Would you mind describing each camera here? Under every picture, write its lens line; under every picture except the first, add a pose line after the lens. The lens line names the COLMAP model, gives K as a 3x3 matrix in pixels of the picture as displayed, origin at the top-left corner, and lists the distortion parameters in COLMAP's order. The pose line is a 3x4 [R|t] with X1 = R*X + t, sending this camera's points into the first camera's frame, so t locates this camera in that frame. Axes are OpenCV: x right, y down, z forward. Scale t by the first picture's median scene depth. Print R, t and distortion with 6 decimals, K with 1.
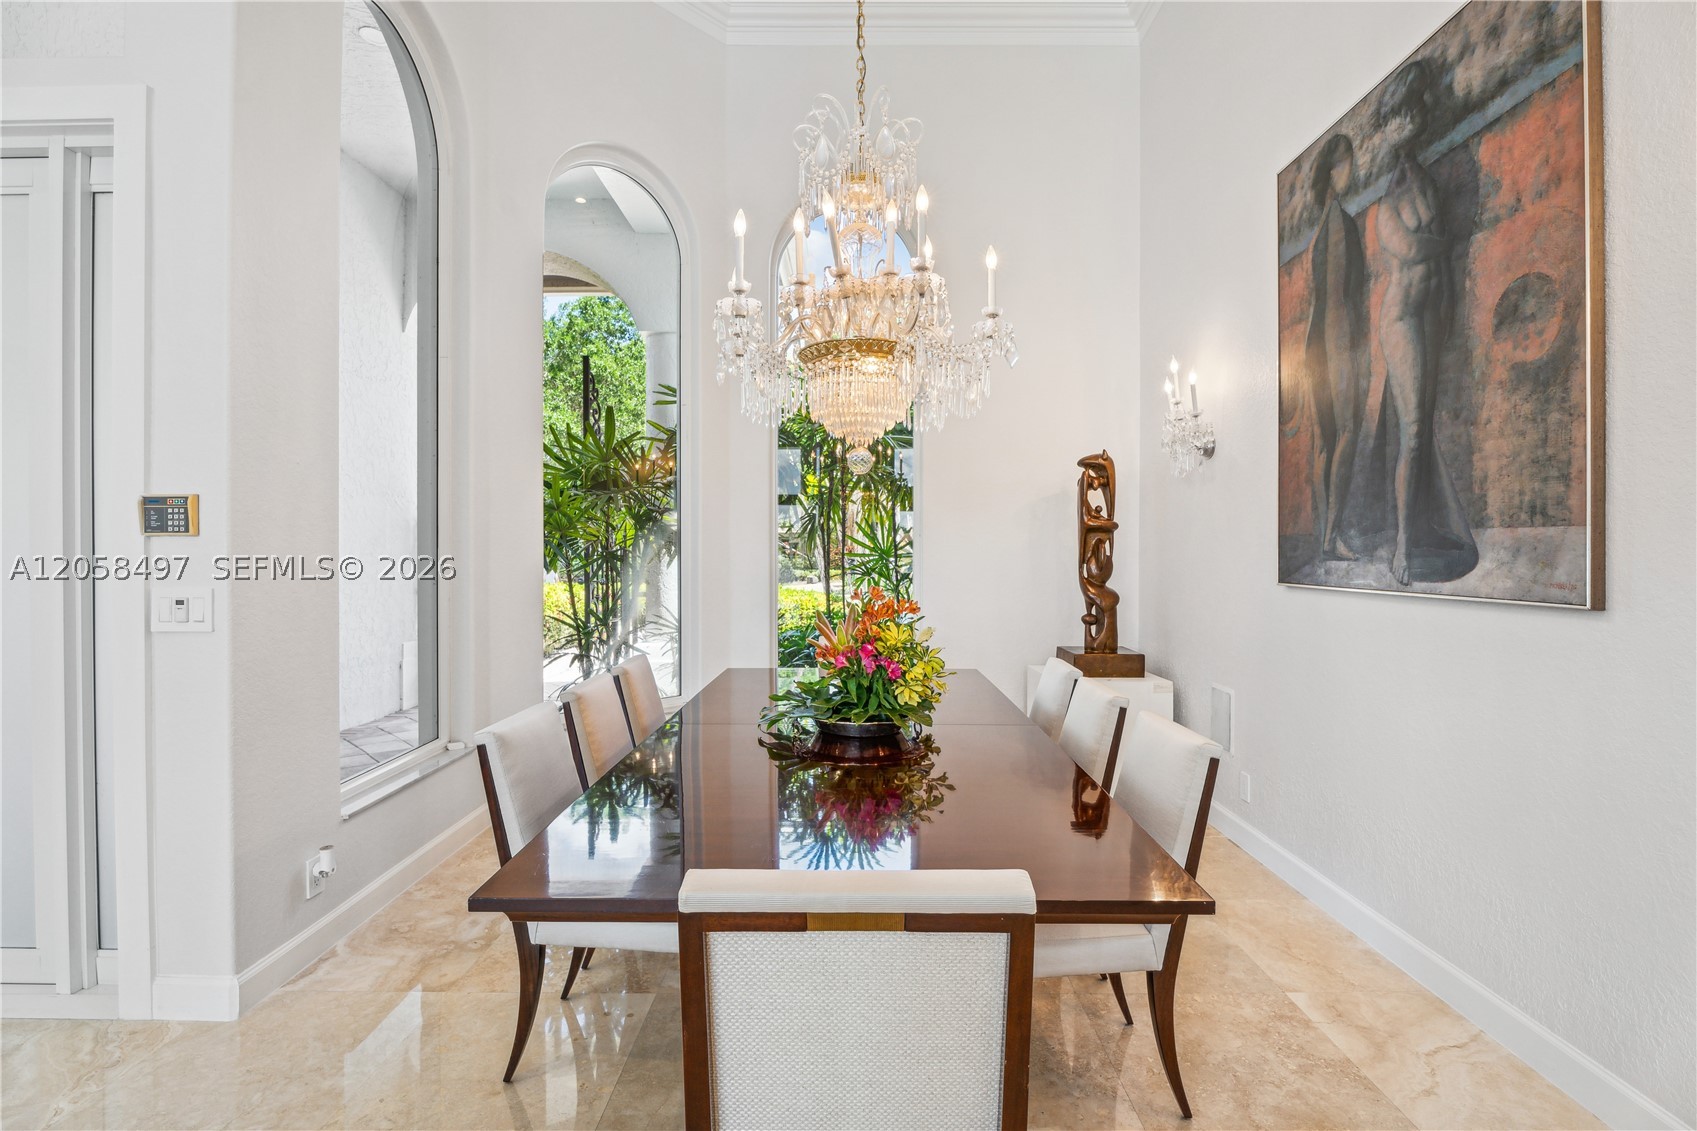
lens RADIAL K [[748.0, 0, 871.5], [0, 748.0, 554.1], [0, 0, 1]] dist [-0.004721, -0.001155]
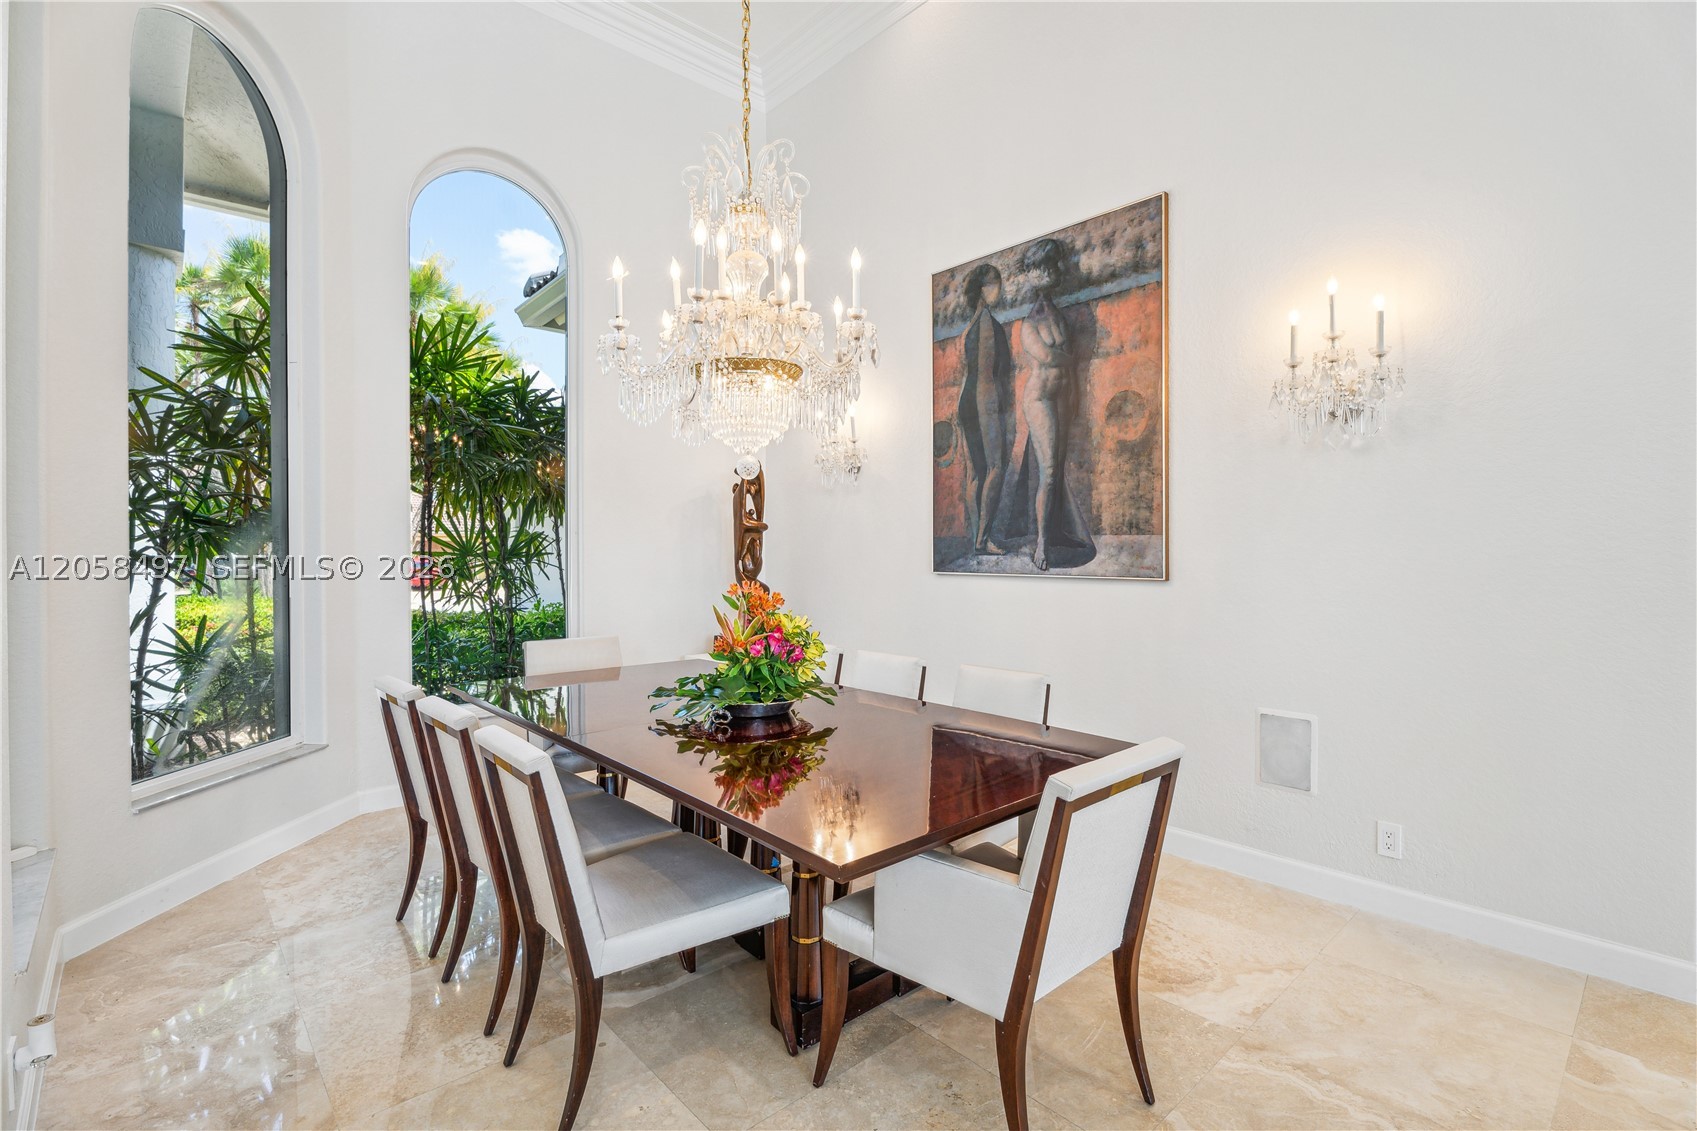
lens RADIAL K [[748.0, 0, 839.7], [0, 748.0, 553.7], [0, 0, 1]] dist [-0.004721, -0.001155]
pose [[0.753502, -0.000753, 0.657445, -0.644757], [0.000580, 1.000000, 0.000480, 0.005686], [-0.657445, 0.000020, 0.753502, 0.098636]]
